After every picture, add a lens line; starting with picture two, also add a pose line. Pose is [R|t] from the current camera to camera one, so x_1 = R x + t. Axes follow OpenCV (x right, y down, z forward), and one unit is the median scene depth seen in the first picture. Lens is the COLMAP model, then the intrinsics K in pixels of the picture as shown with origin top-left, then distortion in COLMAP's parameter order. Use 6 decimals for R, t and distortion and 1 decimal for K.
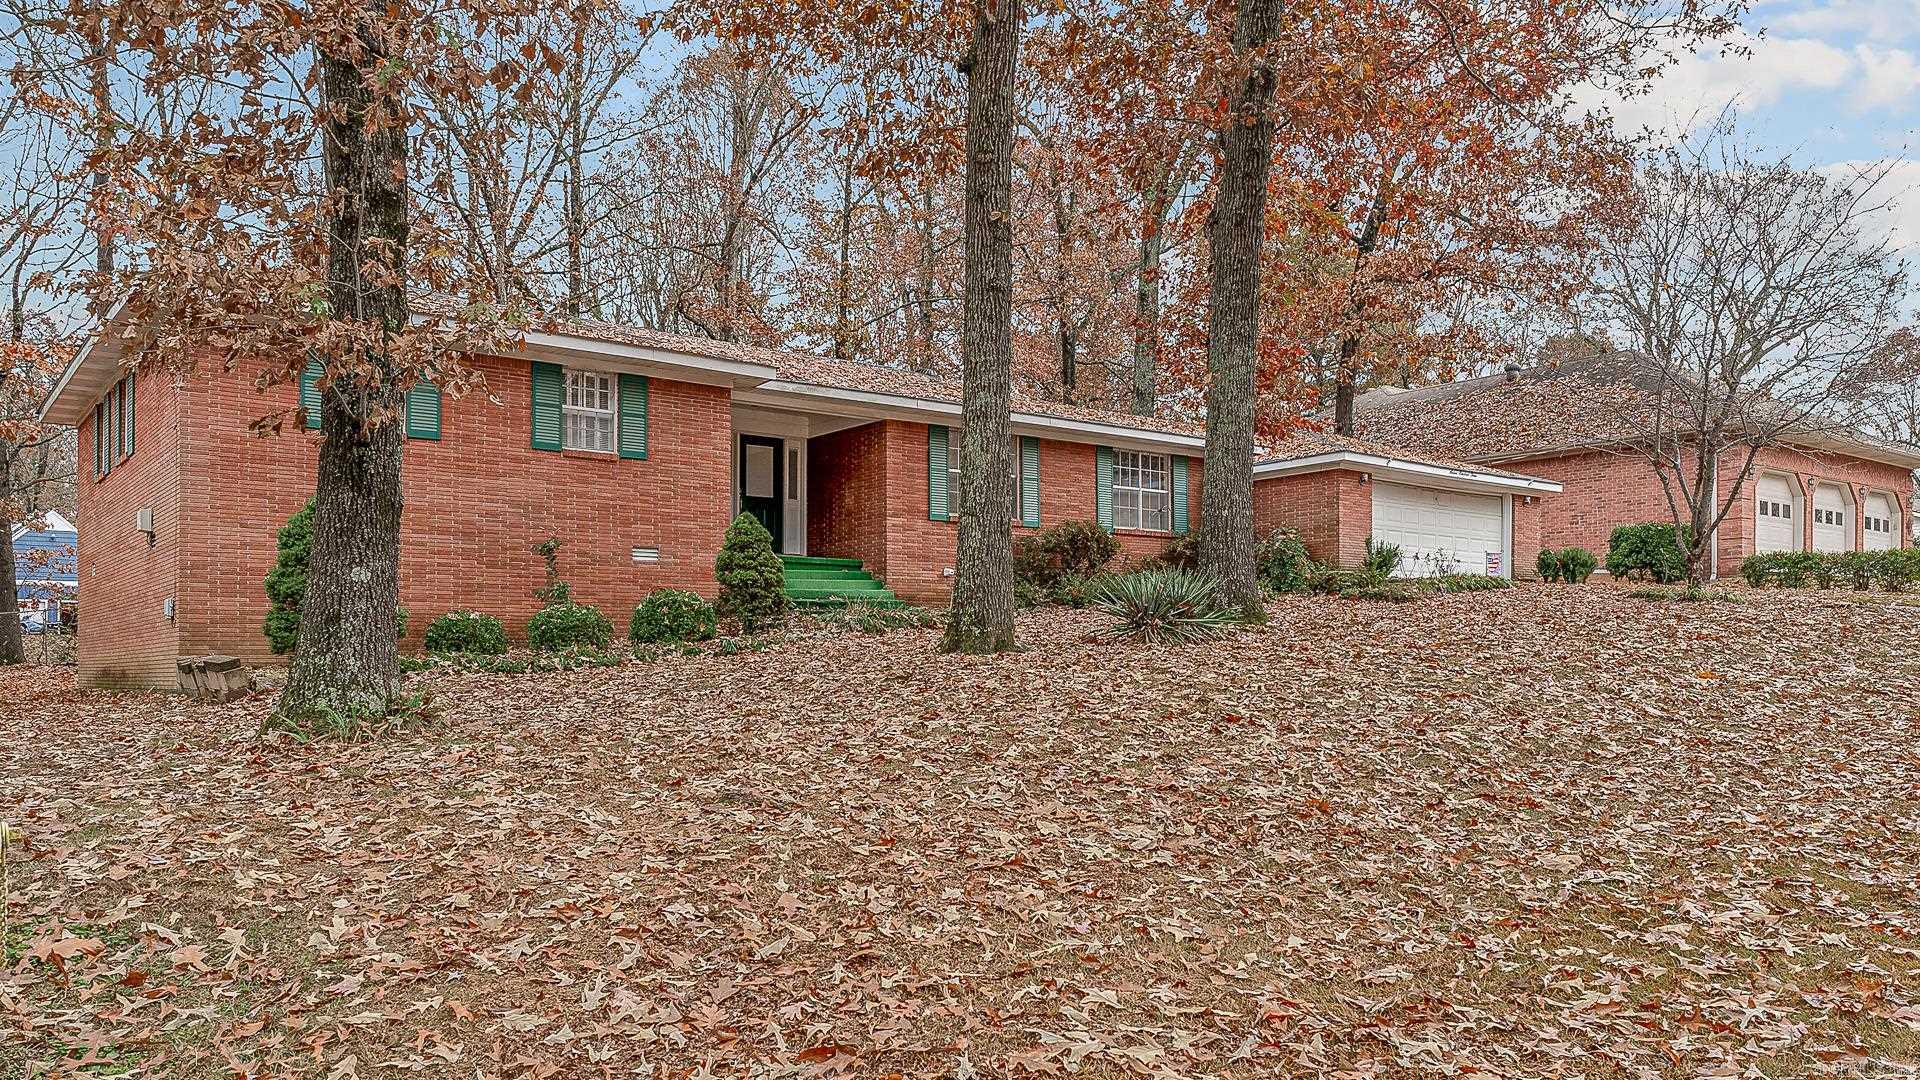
lens RADIAL K [[1375.5, 0, 957.5], [0, 1375.5, 540.7], [0, 0, 1]] dist [0.001362, 0.000228]
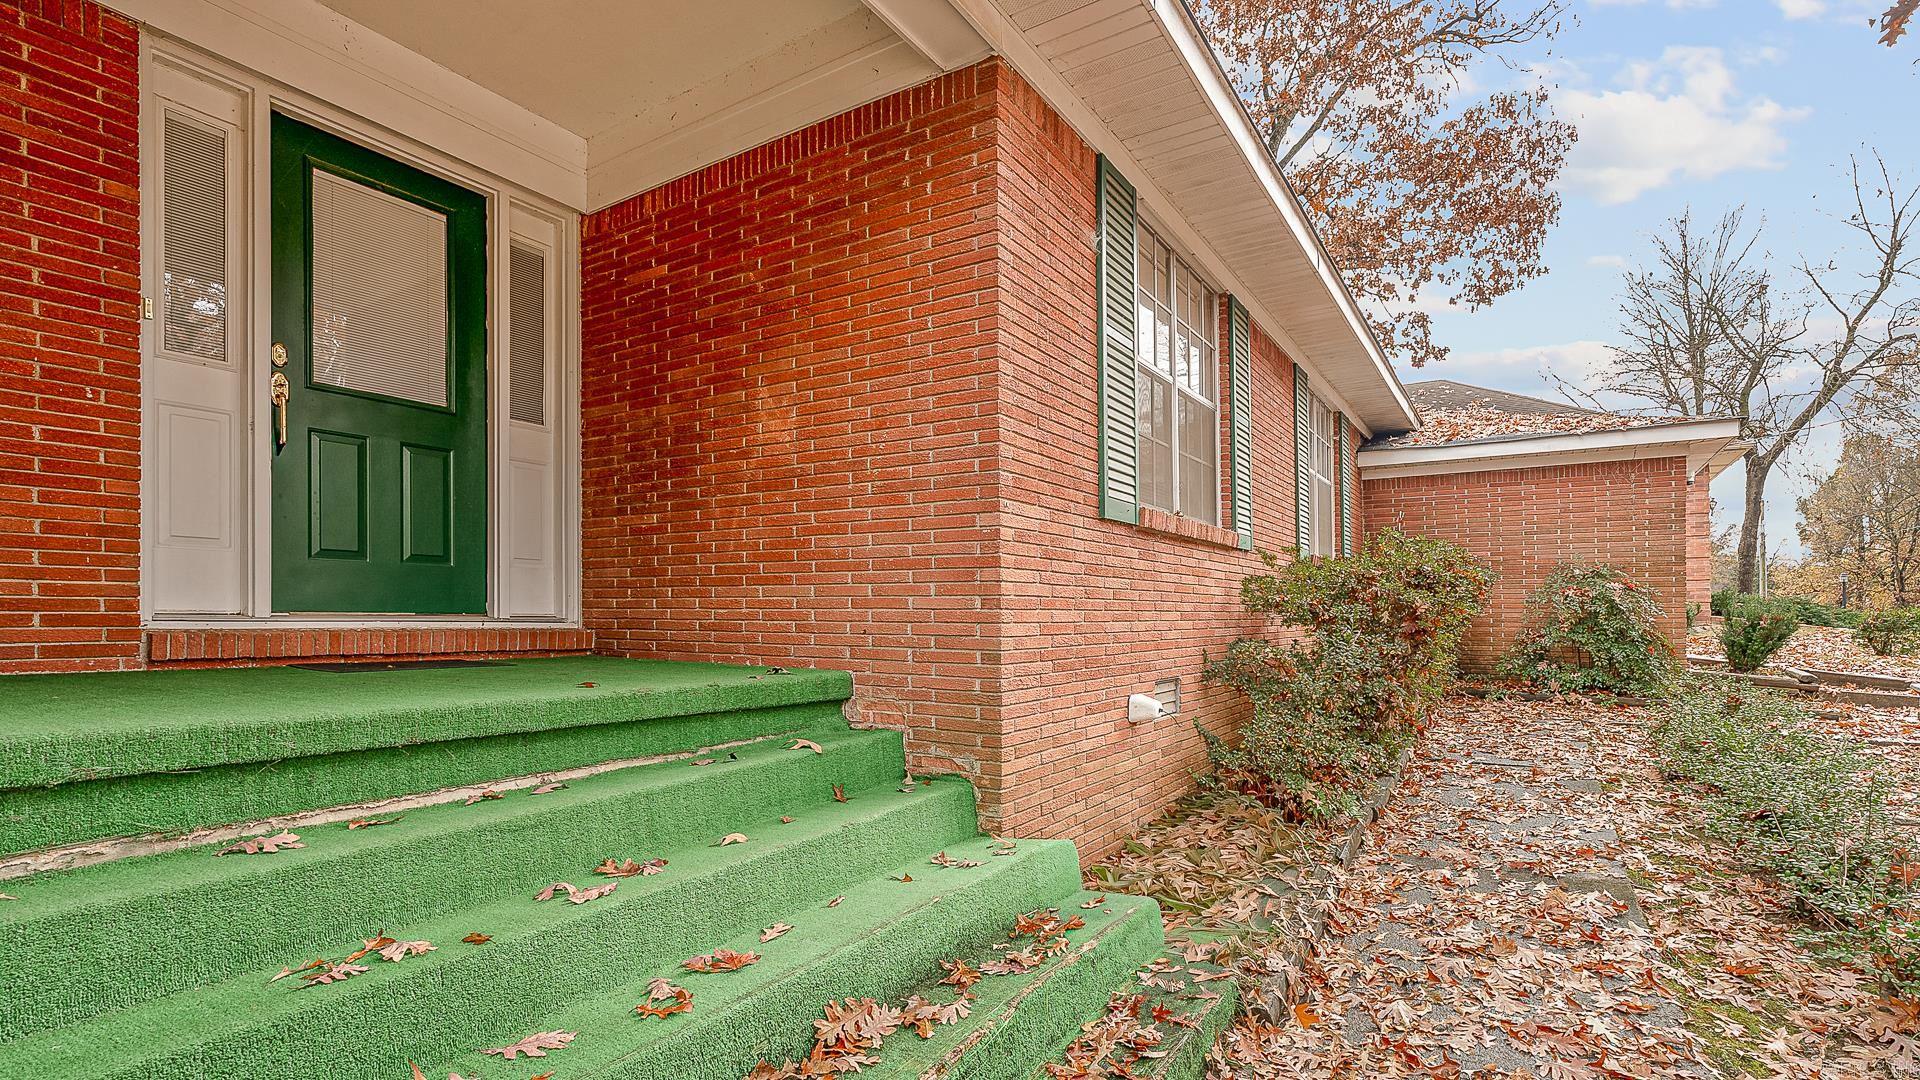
lens RADIAL K [[889.1, 0, 962.0], [0, 889.1, 574.3], [0, 0, 1]] dist [0.000459, 0.000803]
pose [[0.937661, 0.026192, 0.346563, -0.121643], [-0.041861, 0.998408, 0.037802, -0.011409], [-0.345021, -0.049953, 0.937265, 0.982250]]
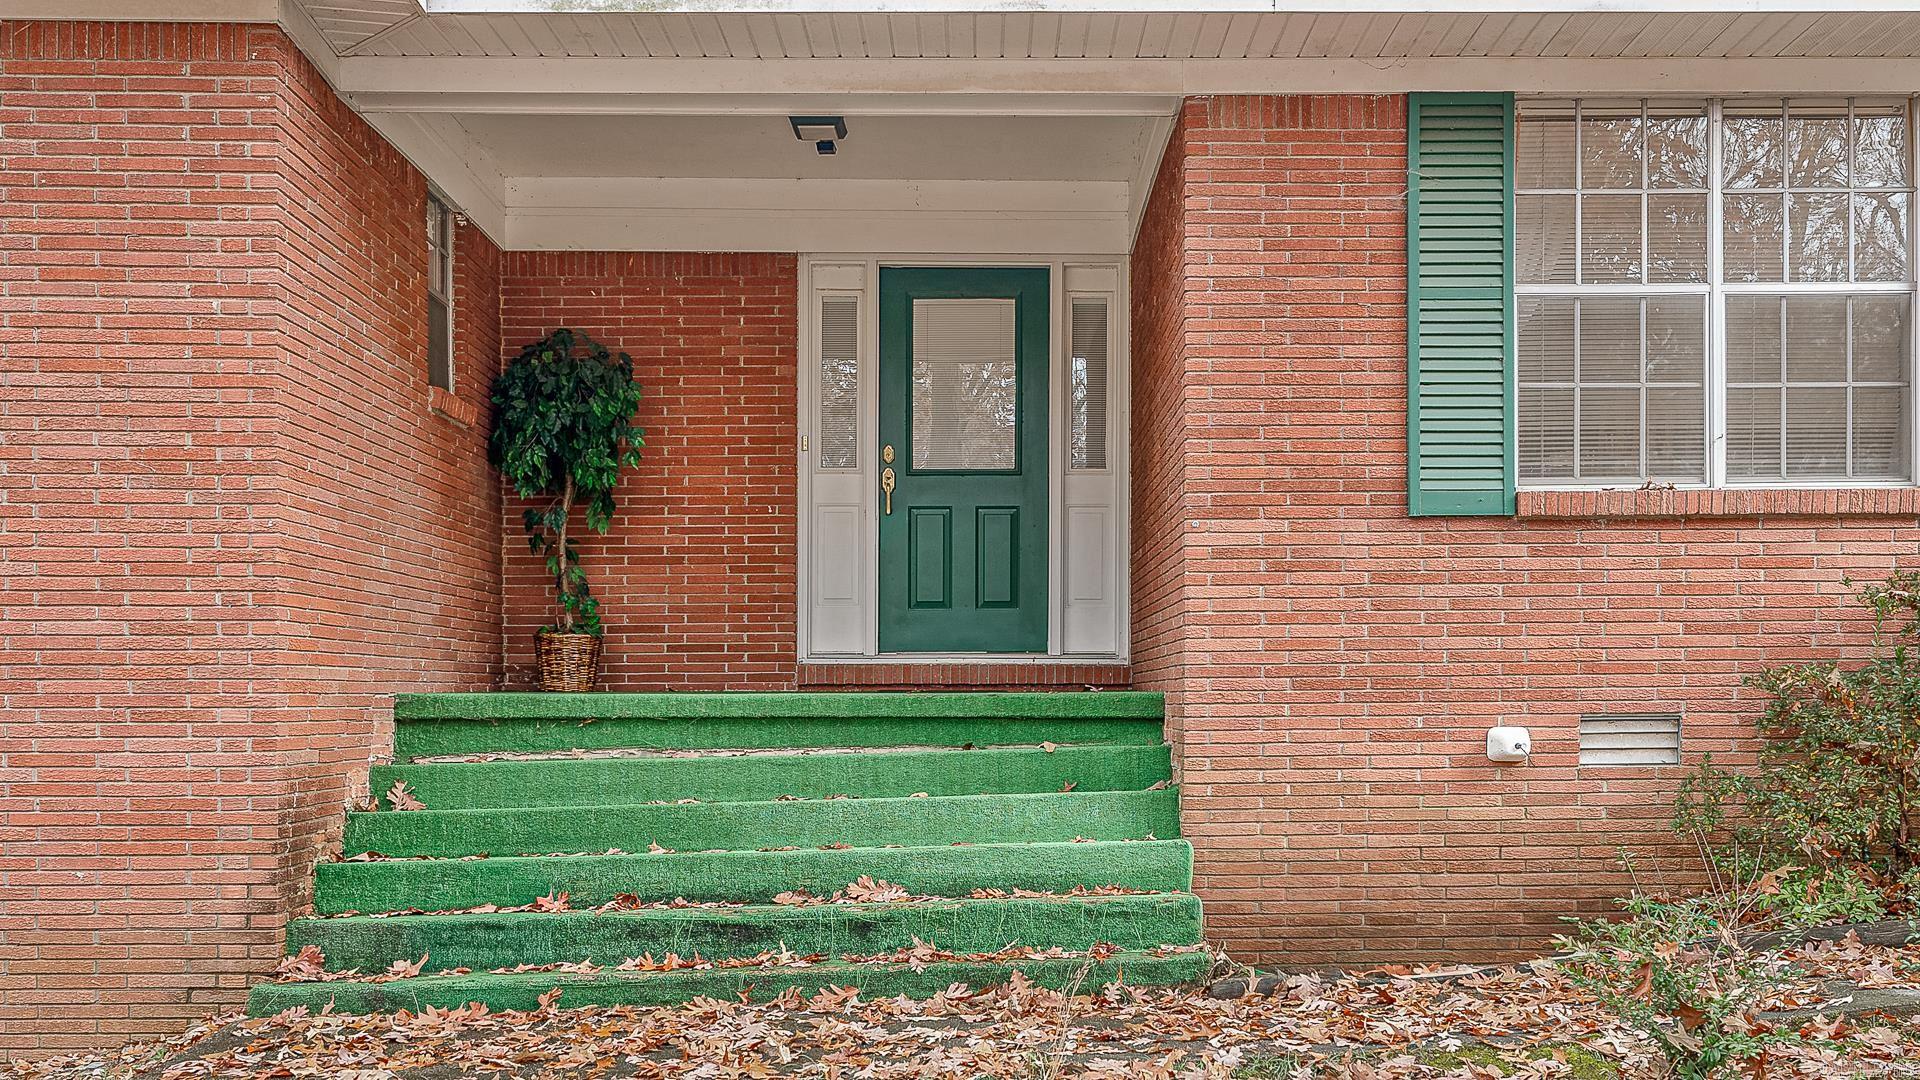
lens RADIAL K [[1622.4, 0, 959.3], [0, 1622.4, 529.5], [0, 0, 1]] dist [0.004577, 0.002233]
pose [[0.814649, -0.057408, -0.577106, 0.088194], [0.054271, 0.998268, -0.022694, -0.012840], [0.577410, -0.012833, 0.816354, 0.851780]]
